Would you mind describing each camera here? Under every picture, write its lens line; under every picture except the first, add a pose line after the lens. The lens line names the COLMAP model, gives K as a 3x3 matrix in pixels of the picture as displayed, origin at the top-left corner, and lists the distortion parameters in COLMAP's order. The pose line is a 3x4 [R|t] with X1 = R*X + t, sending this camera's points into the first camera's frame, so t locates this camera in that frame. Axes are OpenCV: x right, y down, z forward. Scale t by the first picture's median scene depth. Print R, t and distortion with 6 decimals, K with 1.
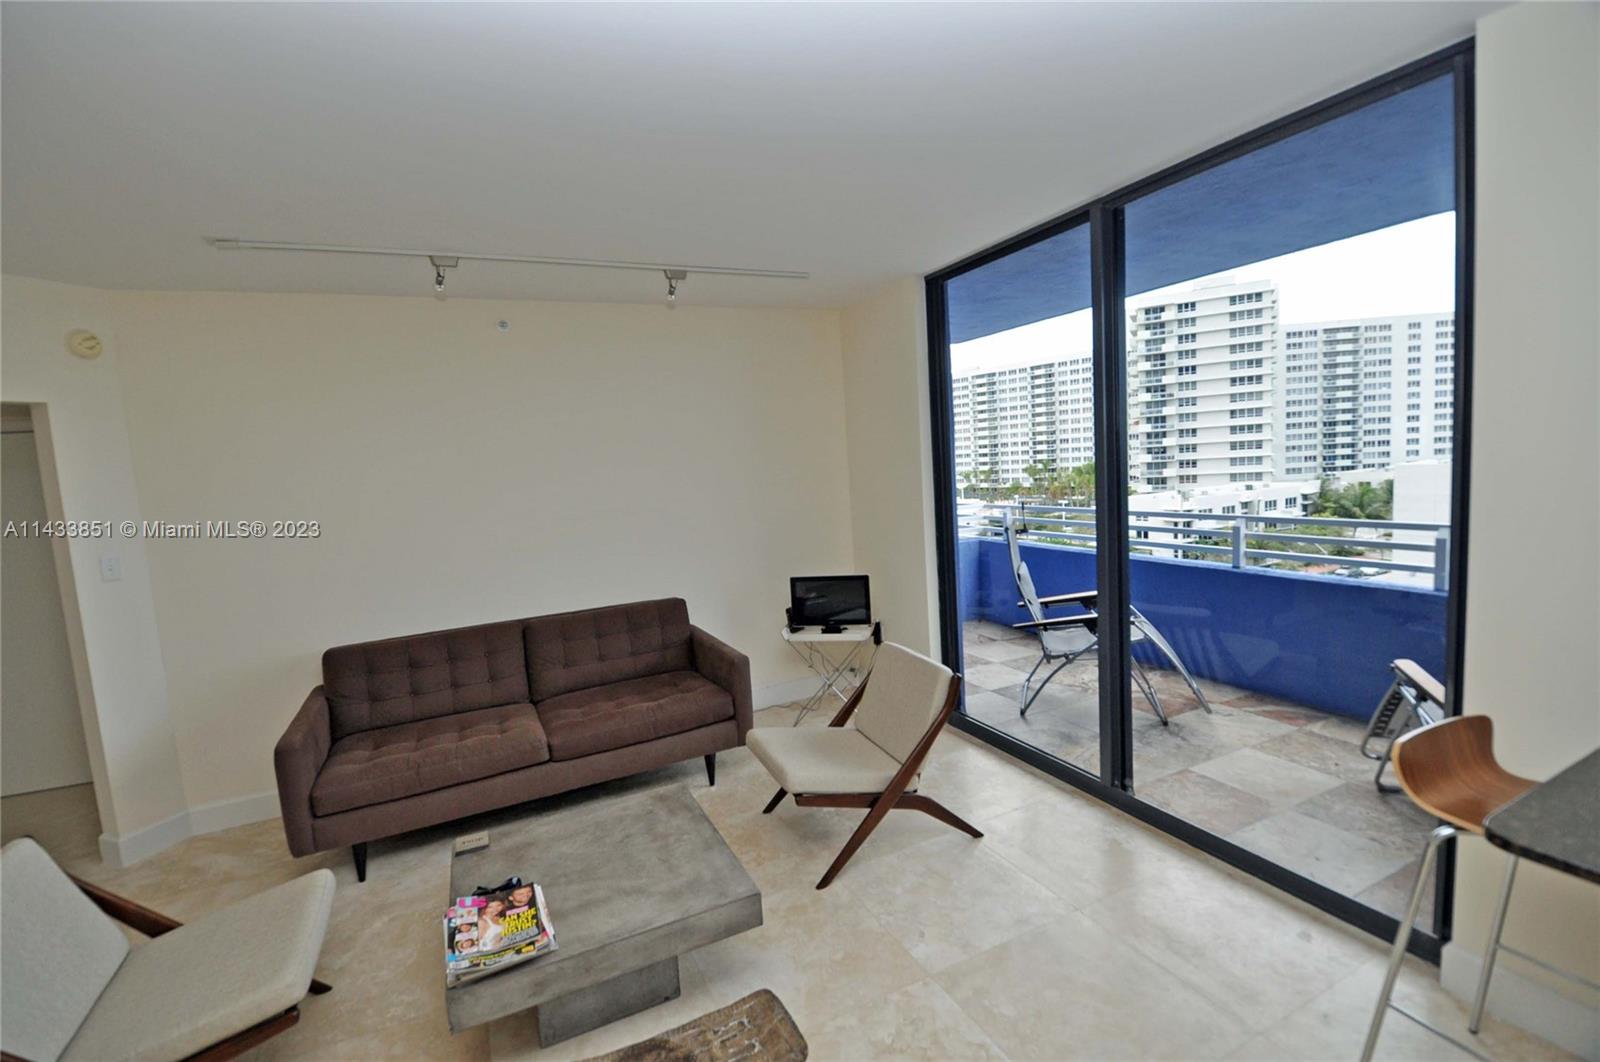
lens RADIAL K [[696.6, 0, 786.5], [0, 696.6, 529.6], [0, 0, 1]] dist [0.011097, -0.019629]
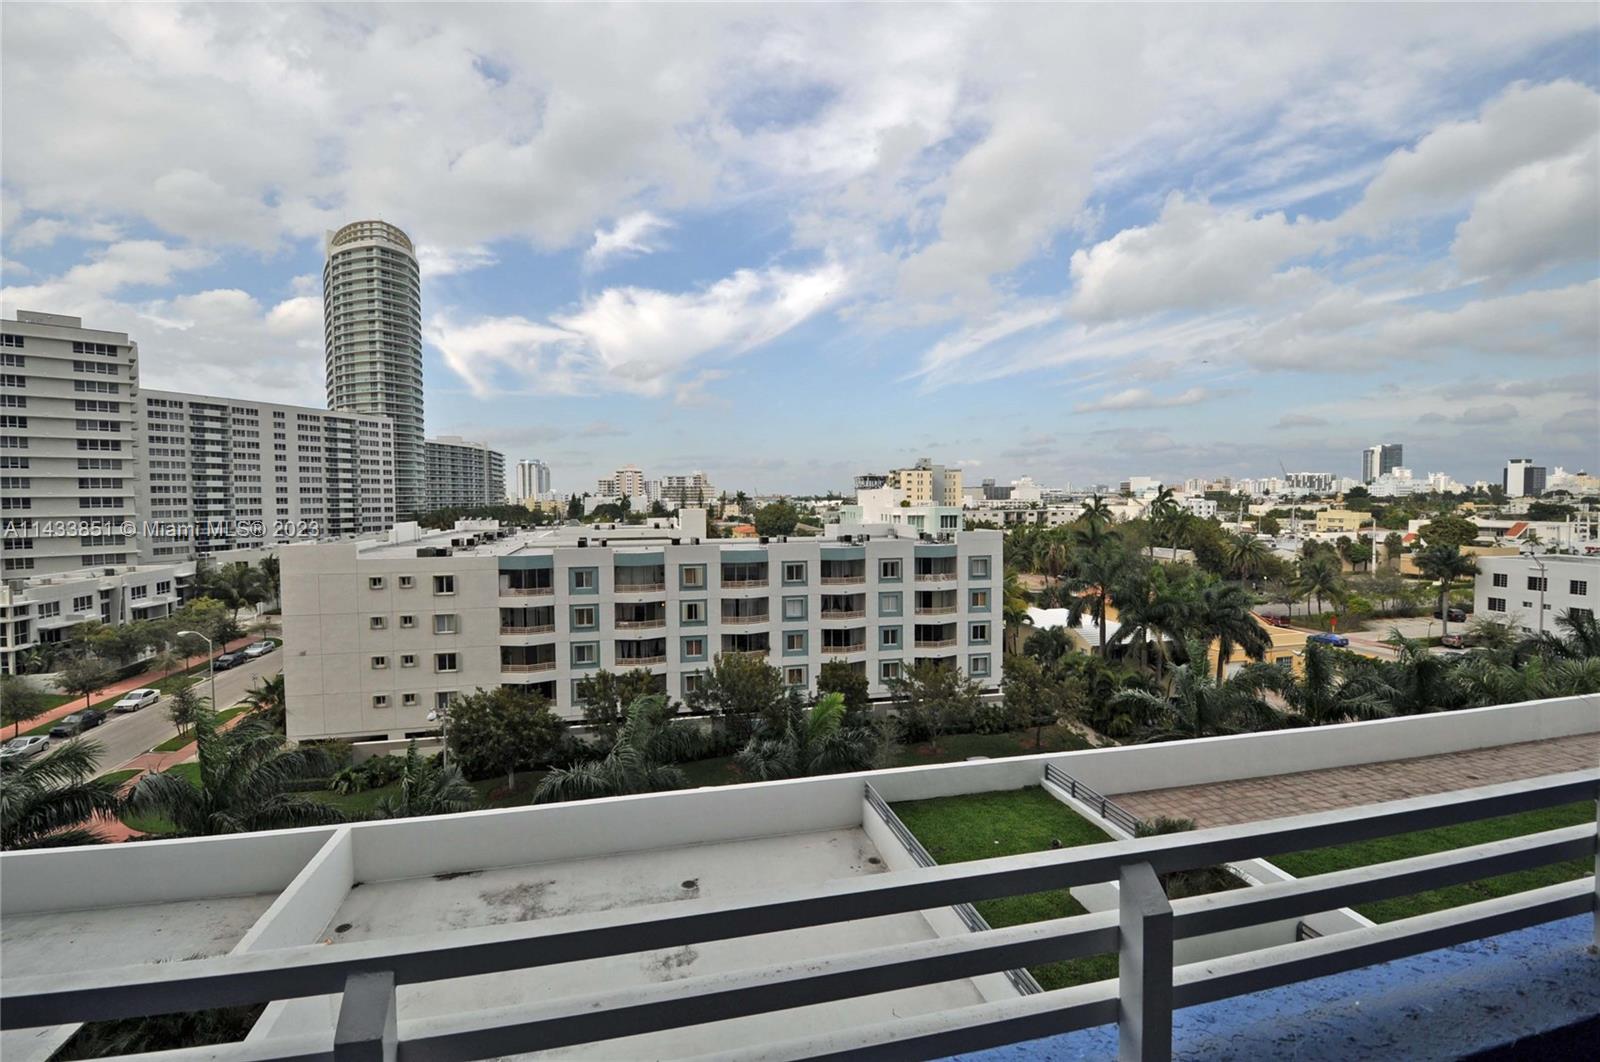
lens RADIAL K [[696.6, 0, 790.8], [0, 696.6, 530.5], [0, 0, 1]] dist [0.011097, -0.019629]
pose [[0.204519, 0.017725, 0.978702, 0.509219], [0.091356, 0.995126, -0.037113, -0.122857], [-0.974590, 0.097001, 0.201903, 0.851241]]
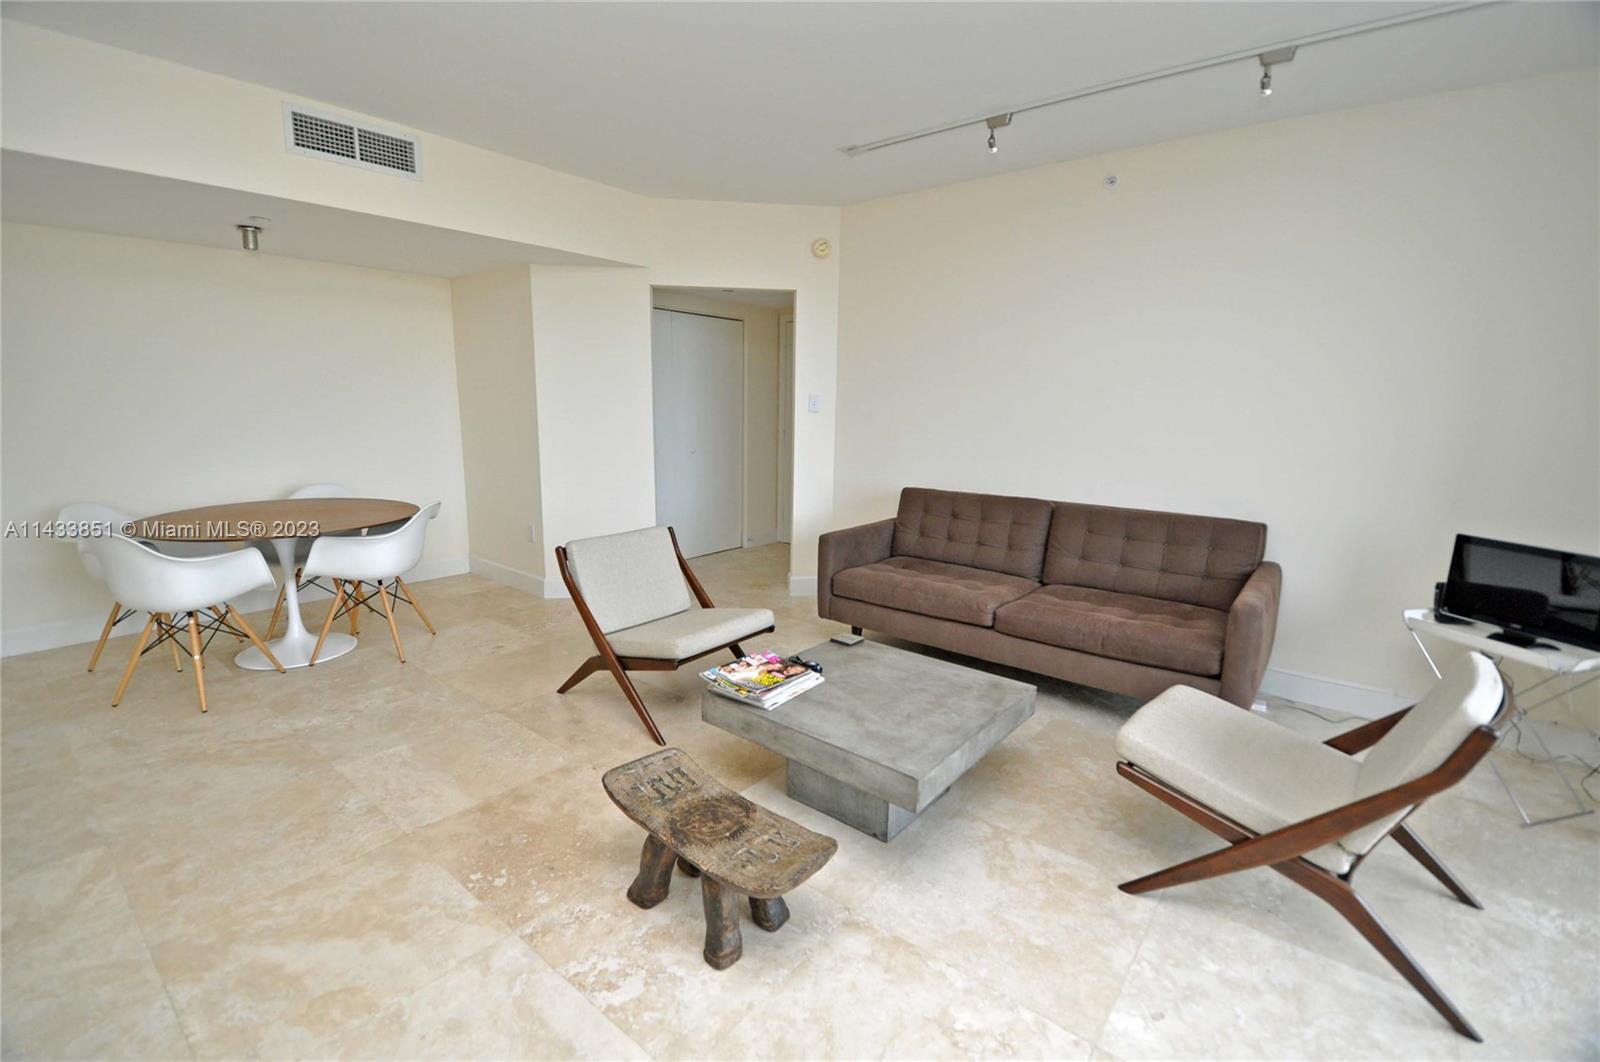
lens RADIAL K [[696.6, 0, 794.9], [0, 696.6, 526.1], [0, 0, 1]] dist [0.011097, -0.019629]
pose [[0.435046, 0.232476, -0.869879, 0.283486], [-0.134876, 0.972019, 0.192319, 0.022959], [0.890249, 0.033659, 0.454229, 0.205263]]
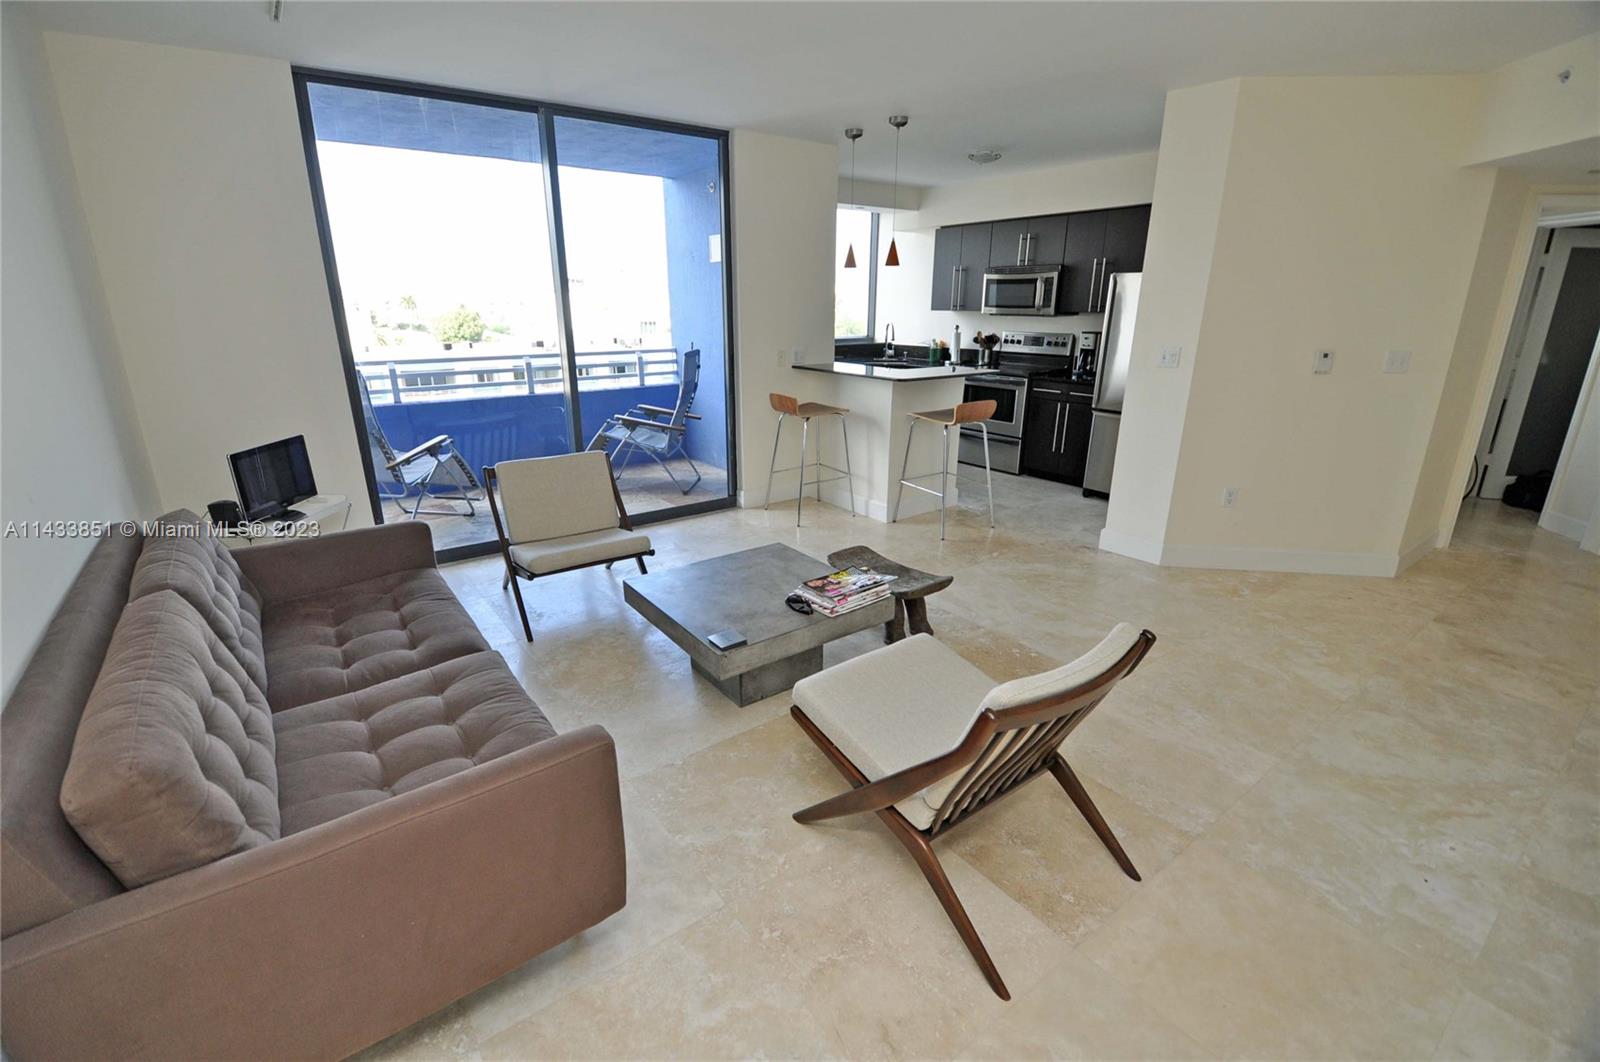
lens RADIAL K [[696.6, 0, 791.2], [0, 696.6, 531.3], [0, 0, 1]] dist [0.011097, -0.019629]
pose [[-0.197601, -0.241456, 0.950080, -0.788960], [0.112437, 0.957212, 0.266653, 0.018118], [-0.973813, 0.159516, -0.161998, 0.587262]]
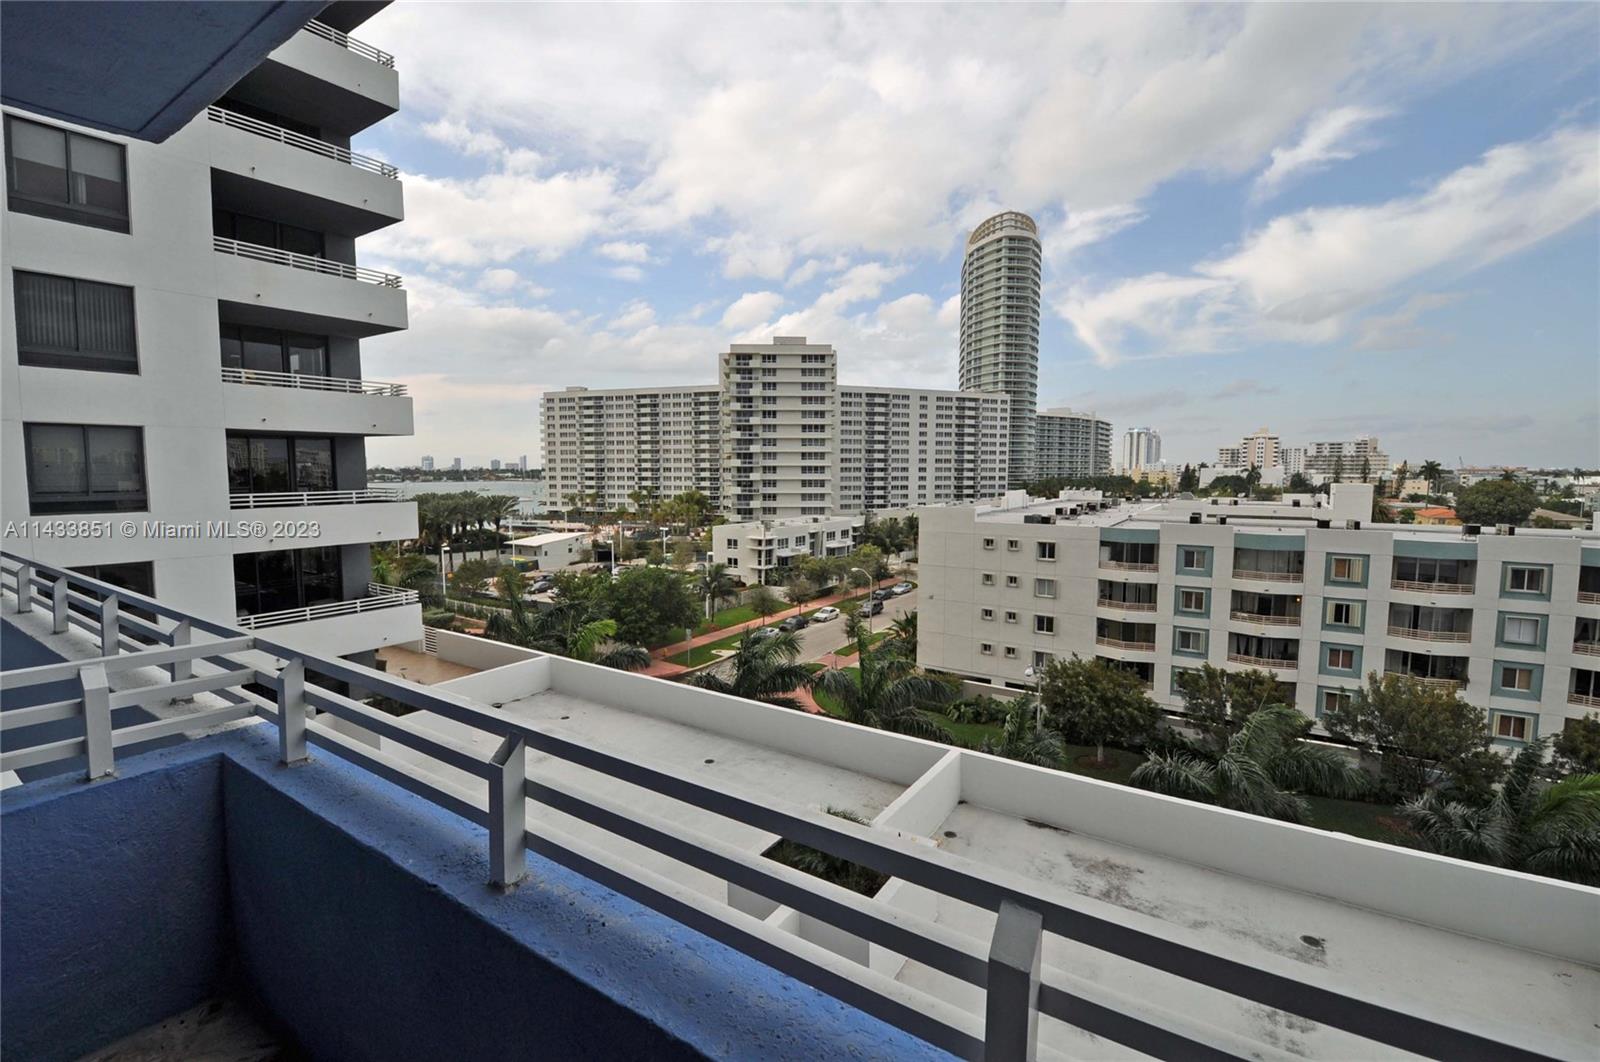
lens RADIAL K [[696.6, 0, 789.2], [0, 696.6, 529.8], [0, 0, 1]] dist [0.011097, -0.019629]
pose [[0.852183, 0.021033, 0.522821, 0.504802], [-0.003952, 0.999422, -0.033765, -0.124180], [-0.523229, 0.026708, 0.851773, 0.873067]]
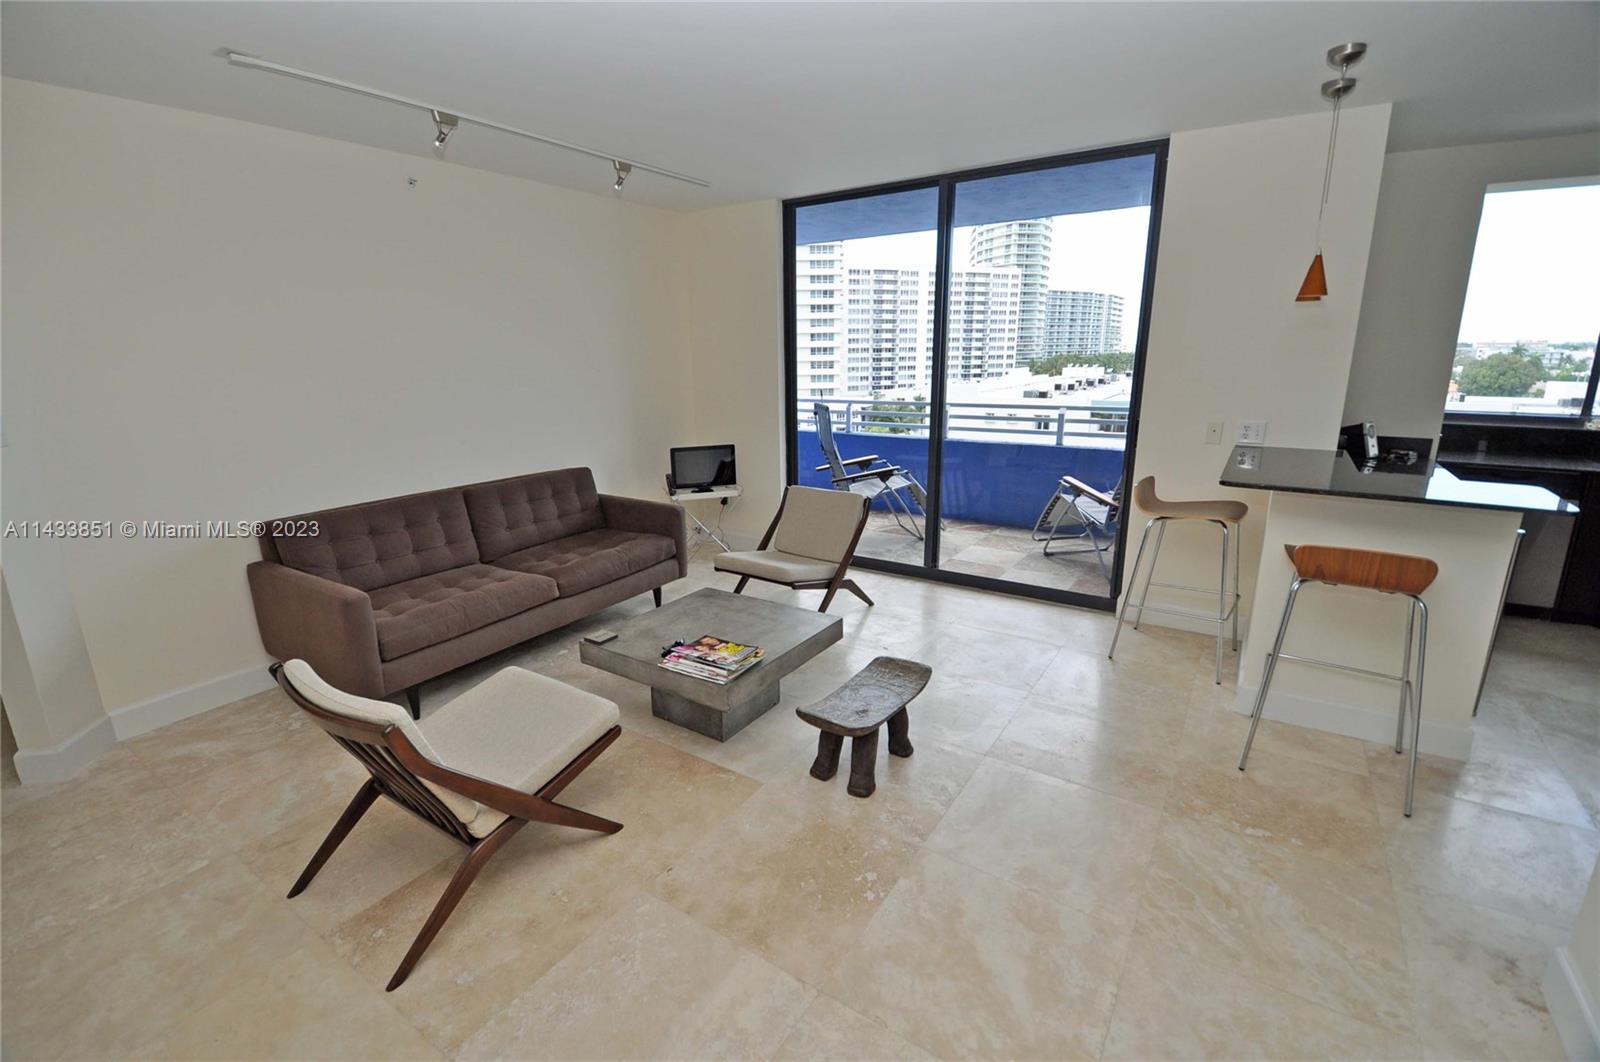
lens RADIAL K [[696.6, 0, 785.3], [0, 696.6, 531.6], [0, 0, 1]] dist [0.011097, -0.019629]
pose [[0.857998, -0.075880, 0.508017, -0.442772], [0.009257, 0.991152, 0.132409, 0.055039], [-0.513570, -0.108904, 0.851109, -0.121050]]
